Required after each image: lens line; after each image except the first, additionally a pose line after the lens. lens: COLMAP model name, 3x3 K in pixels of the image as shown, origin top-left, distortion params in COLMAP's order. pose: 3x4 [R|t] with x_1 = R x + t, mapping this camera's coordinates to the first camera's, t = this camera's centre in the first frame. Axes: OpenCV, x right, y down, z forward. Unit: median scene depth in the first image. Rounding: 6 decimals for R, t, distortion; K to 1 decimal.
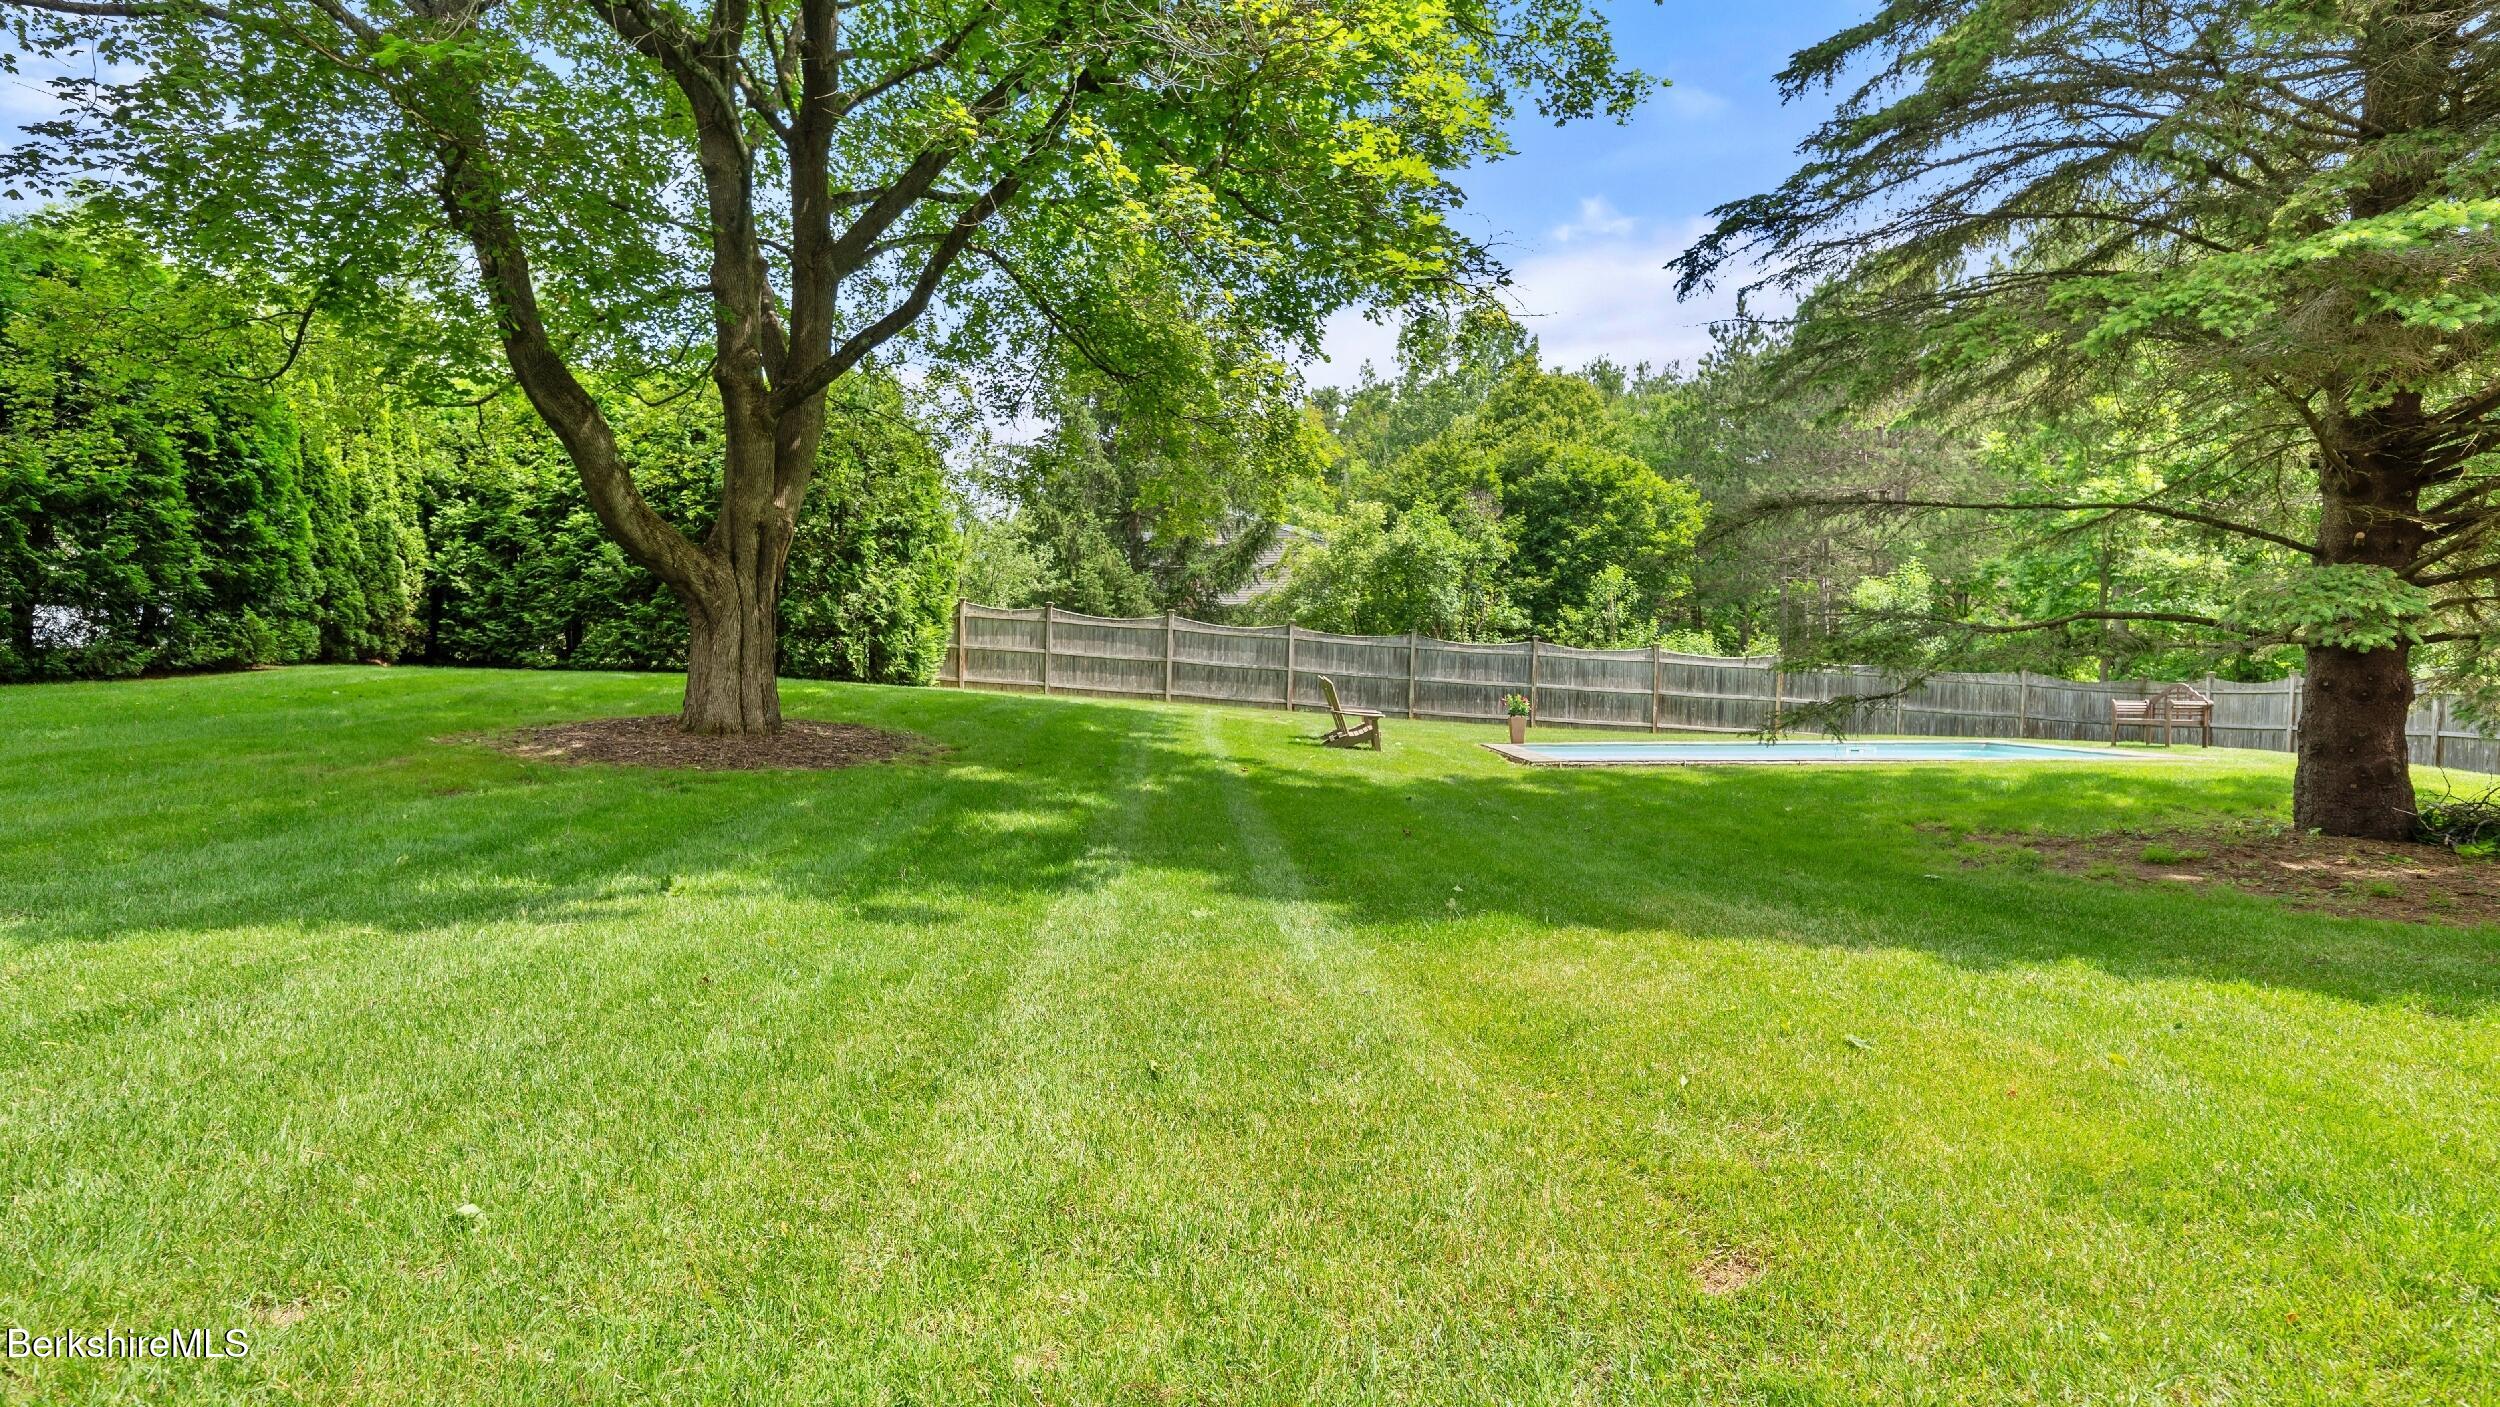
lens RADIAL K [[1229.4, 0, 1239.6], [0, 1229.4, 696.7], [0, 0, 1]] dist [-0.006040, -0.001671]
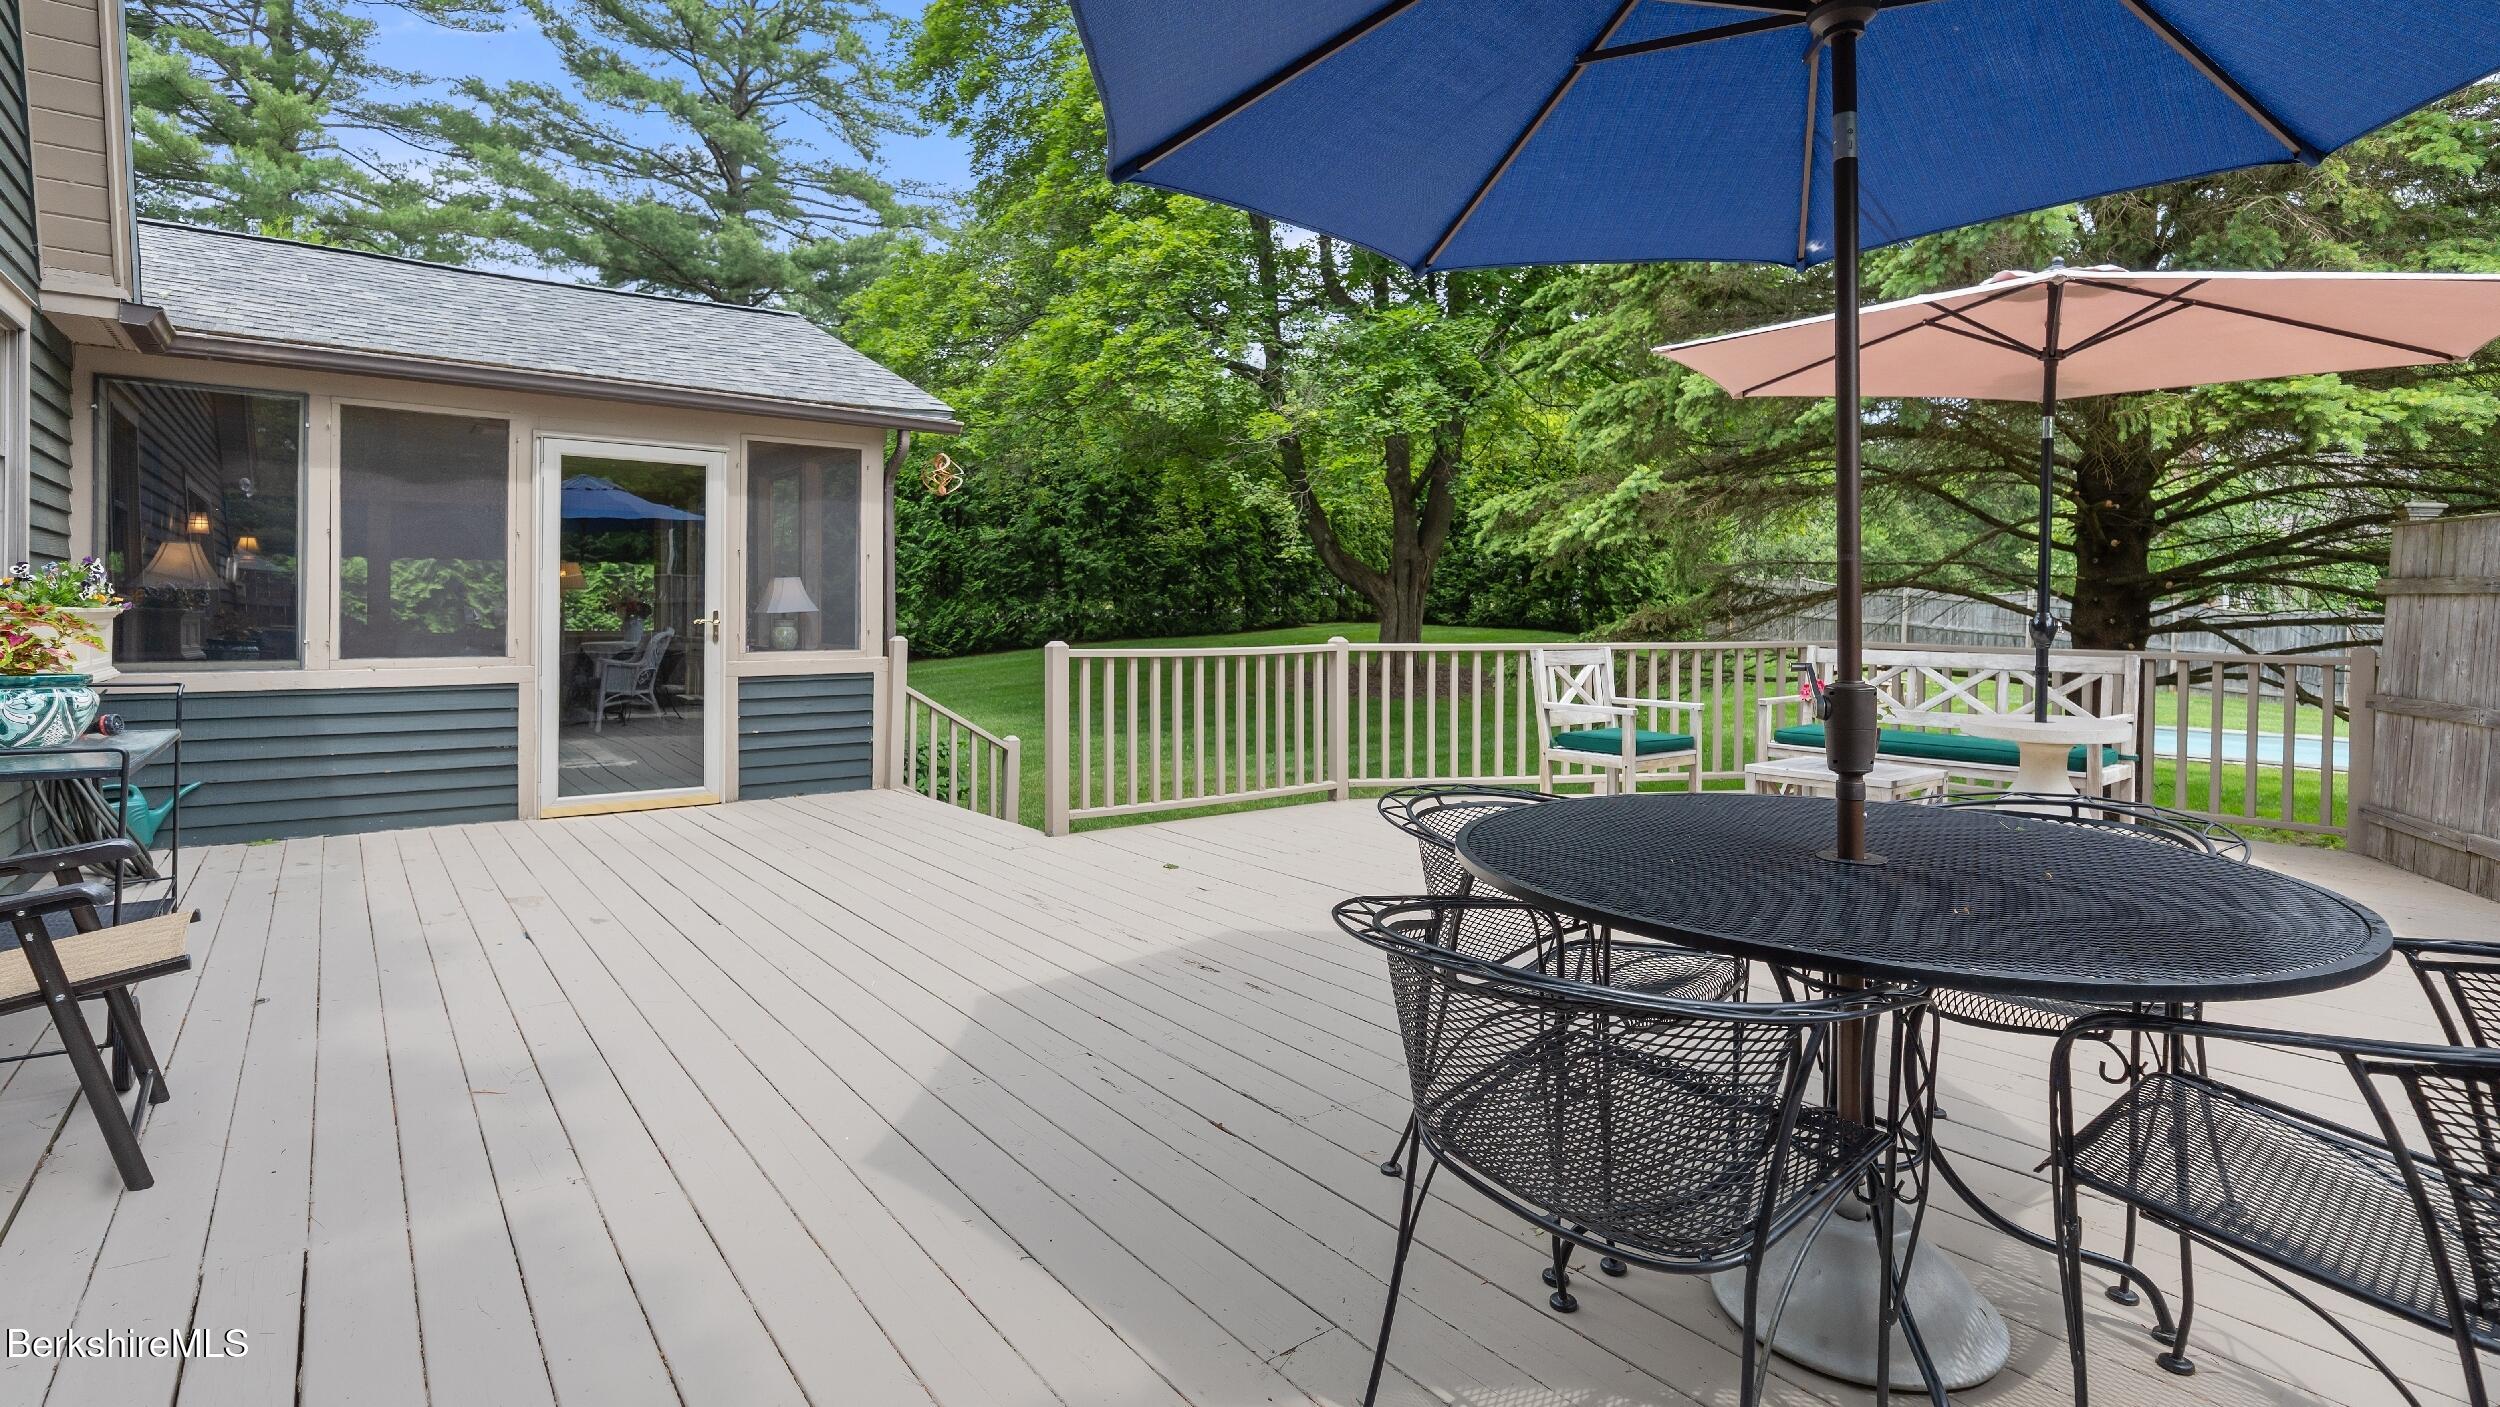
lens RADIAL K [[1180.2, 0, 1254.0], [0, 1180.2, 622.9], [0, 0, 1]] dist [-0.003677, -0.000133]
pose [[0.600909, 0.017997, -0.799114, 0.449504], [-0.012968, 0.999834, 0.012766, -0.037493], [0.799212, 0.002692, 0.601043, -0.105351]]
